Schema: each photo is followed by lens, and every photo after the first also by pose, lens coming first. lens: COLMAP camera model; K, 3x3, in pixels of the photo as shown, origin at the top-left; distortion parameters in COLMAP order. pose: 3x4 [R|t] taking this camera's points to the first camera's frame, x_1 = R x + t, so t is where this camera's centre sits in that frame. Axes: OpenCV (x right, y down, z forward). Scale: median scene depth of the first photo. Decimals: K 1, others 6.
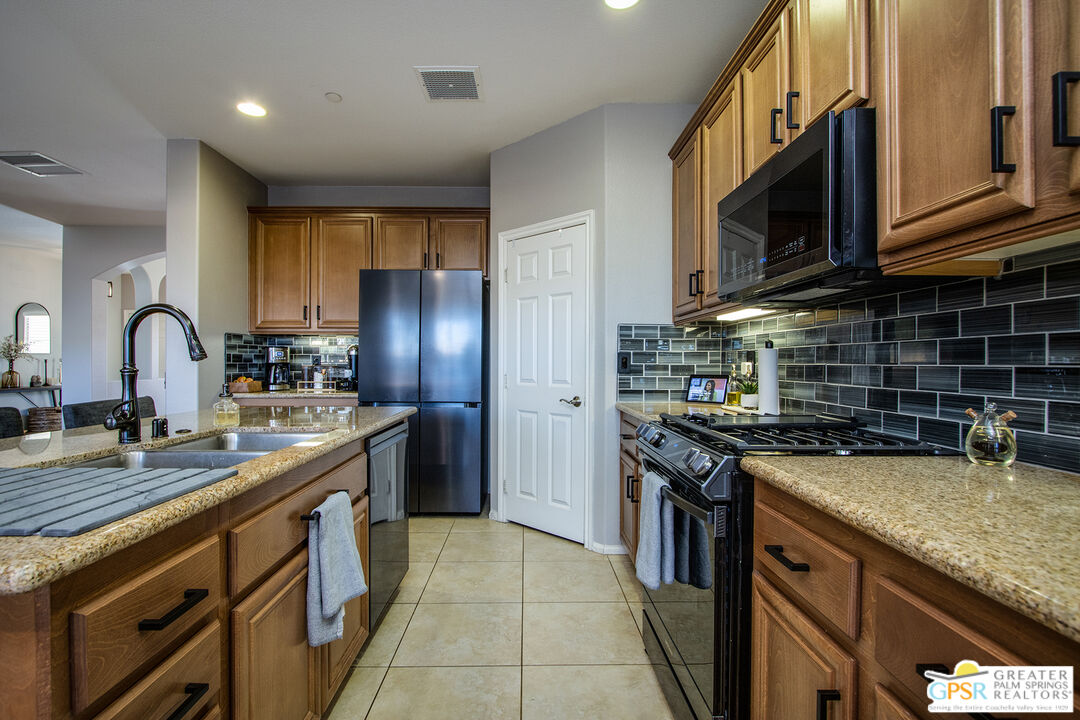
lens RADIAL K [[504.1, 0, 528.7], [0, 504.1, 364.7], [0, 0, 1]] dist [-0.015491, 0.000747]
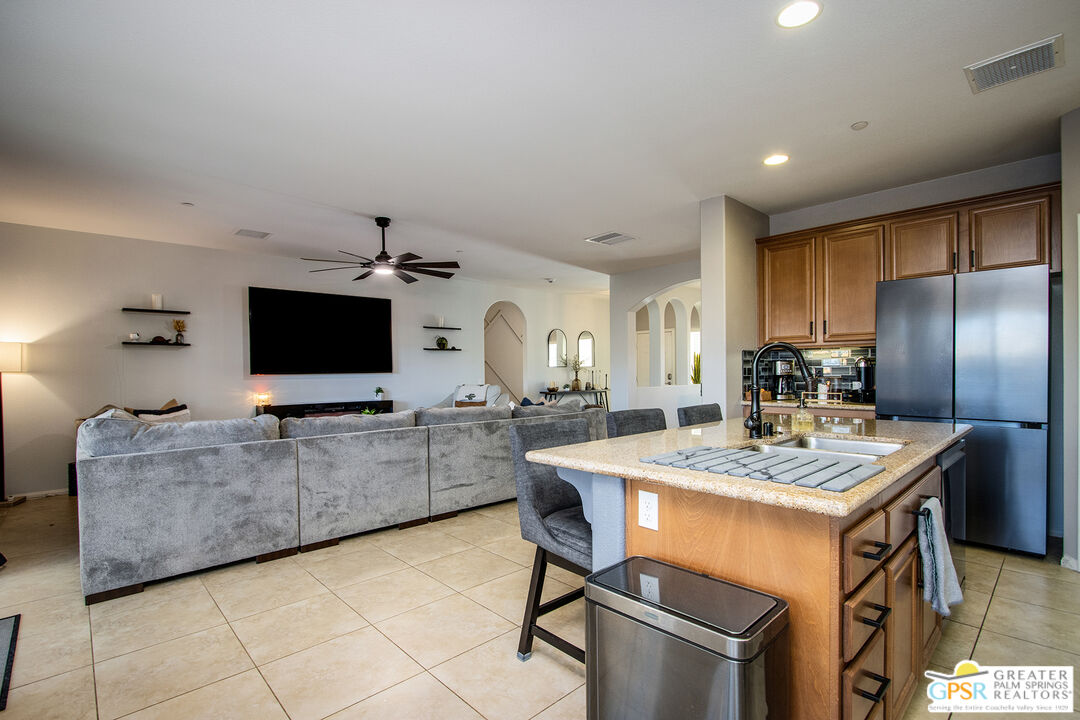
lens RADIAL K [[504.1, 0, 527.0], [0, 504.1, 375.1], [0, 0, 1]] dist [-0.015491, 0.000747]
pose [[0.666922, -0.000371, -0.745128, -0.052835], [0.007091, 0.999958, 0.005849, -0.013973], [0.745094, -0.009185, 0.666896, -0.161594]]
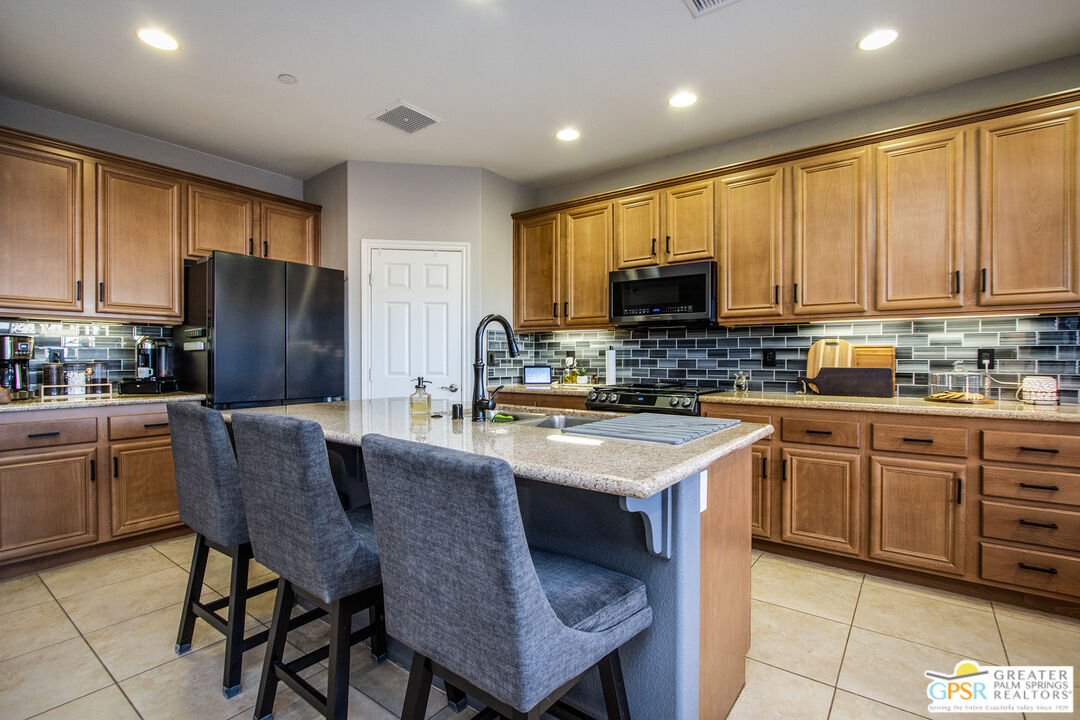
lens RADIAL K [[504.1, 0, 541.5], [0, 504.1, 358.4], [0, 0, 1]] dist [-0.015491, 0.000747]
pose [[0.611263, -0.002931, 0.791422, -0.599248], [0.004734, 0.999989, 0.000047, -0.001594], [-0.791413, 0.003718, 0.611270, 0.029524]]
